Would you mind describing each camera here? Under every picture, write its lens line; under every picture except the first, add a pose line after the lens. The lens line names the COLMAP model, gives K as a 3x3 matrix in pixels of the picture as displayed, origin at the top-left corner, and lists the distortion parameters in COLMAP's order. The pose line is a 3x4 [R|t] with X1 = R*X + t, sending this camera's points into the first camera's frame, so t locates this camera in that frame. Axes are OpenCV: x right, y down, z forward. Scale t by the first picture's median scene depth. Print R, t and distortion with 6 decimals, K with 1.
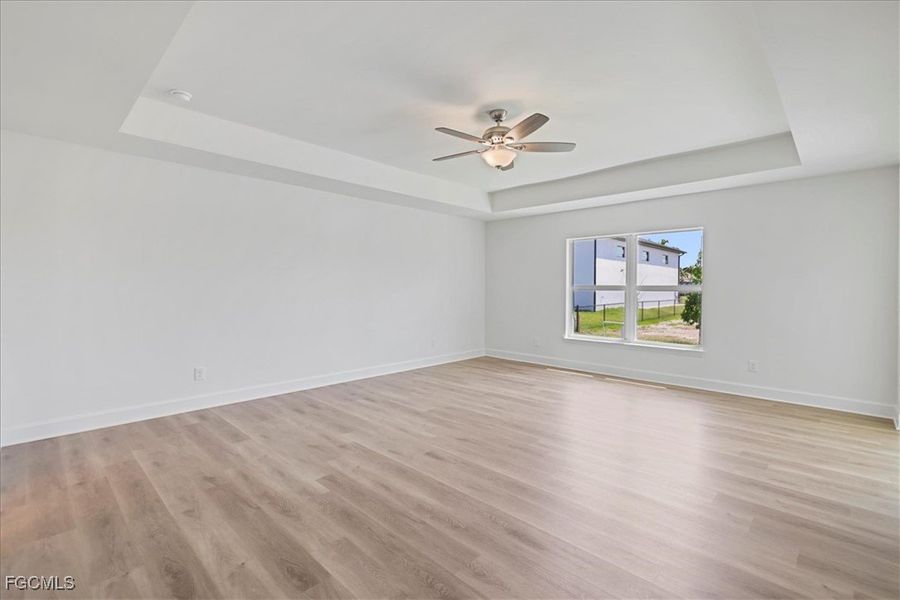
lens RADIAL K [[383.0, 0, 448.6], [0, 383.0, 290.8], [0, 0, 1]] dist [-0.000402, -0.000035]
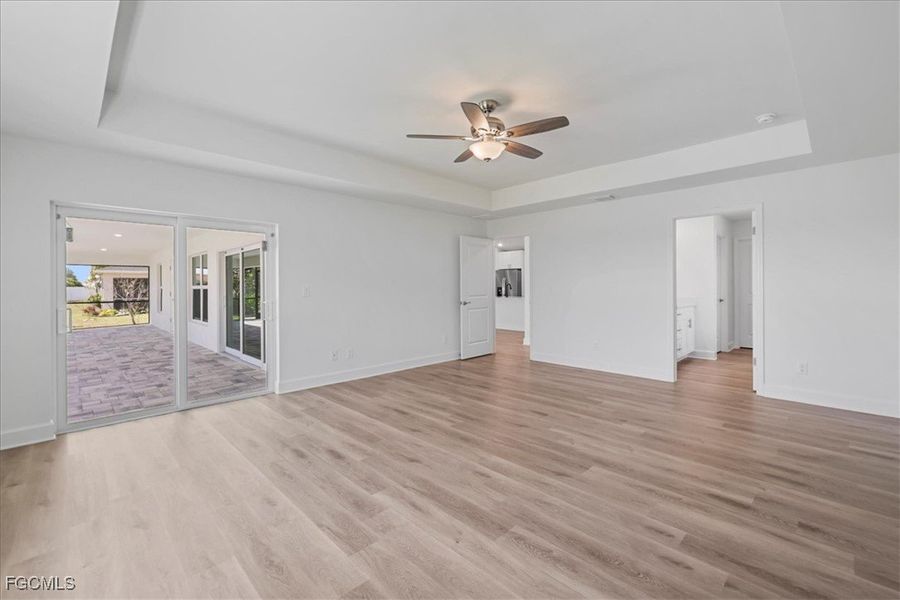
lens RADIAL K [[383.0, 0, 448.6], [0, 383.0, 290.8], [0, 0, 1]] dist [-0.000402, -0.000035]
pose [[-0.999730, 0.002075, 0.023141, 0.216861], [0.002606, 0.999733, 0.022954, -0.017991], [-0.023088, 0.023008, -0.999469, 2.055809]]
